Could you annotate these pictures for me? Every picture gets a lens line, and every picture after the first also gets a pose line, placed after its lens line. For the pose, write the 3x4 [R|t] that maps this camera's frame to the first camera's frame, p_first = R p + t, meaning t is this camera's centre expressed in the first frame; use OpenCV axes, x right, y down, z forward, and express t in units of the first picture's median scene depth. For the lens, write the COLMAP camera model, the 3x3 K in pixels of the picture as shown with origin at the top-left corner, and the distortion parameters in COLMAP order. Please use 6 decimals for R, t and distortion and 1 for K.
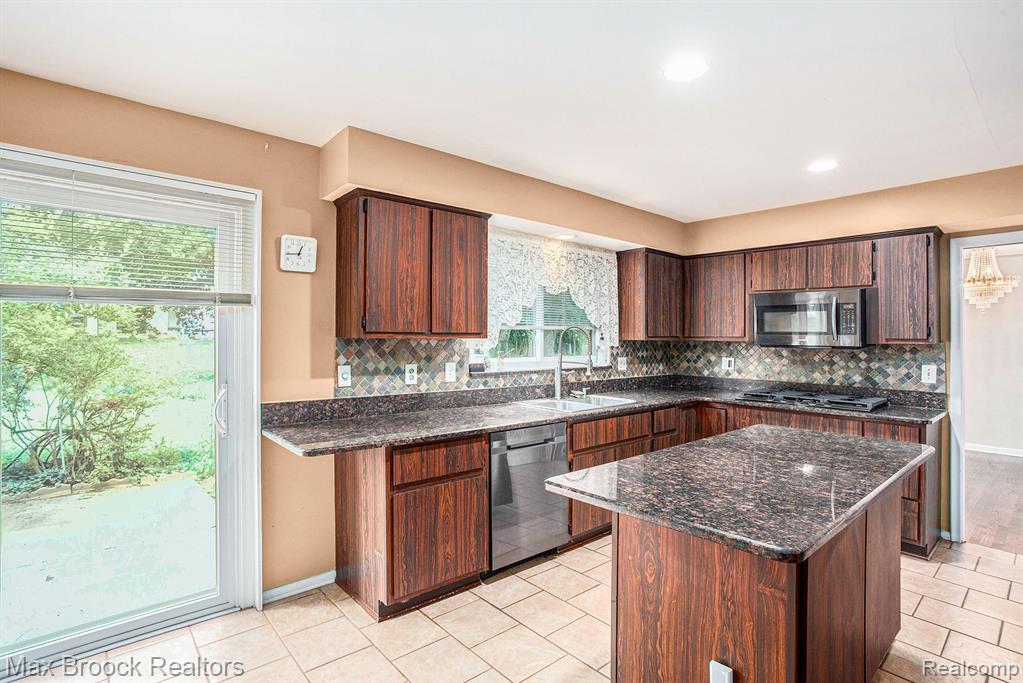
lens RADIAL K [[508.2, 0, 512.7], [0, 508.2, 341.2], [0, 0, 1]] dist [-0.050003, 0.016282]
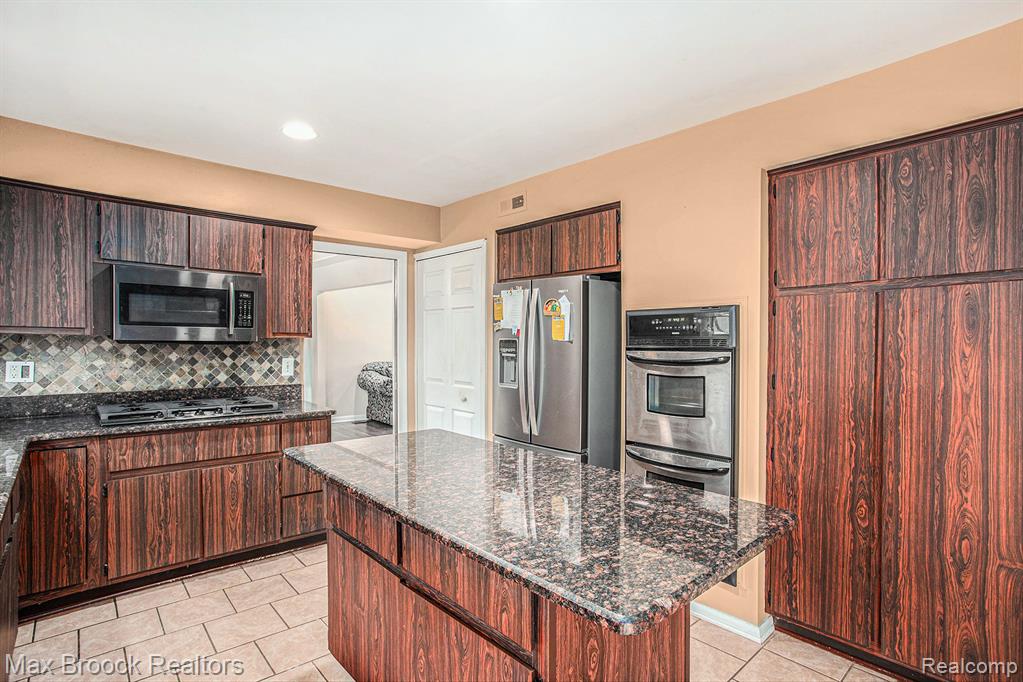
lens RADIAL K [[508.2, 0, 516.3], [0, 508.2, 337.1], [0, 0, 1]] dist [-0.050003, 0.016282]
pose [[-0.020850, -0.006645, 0.999761, -0.204589], [-0.007440, 0.999951, 0.006491, -0.005682], [-0.999755, -0.007303, -0.020898, 0.531806]]
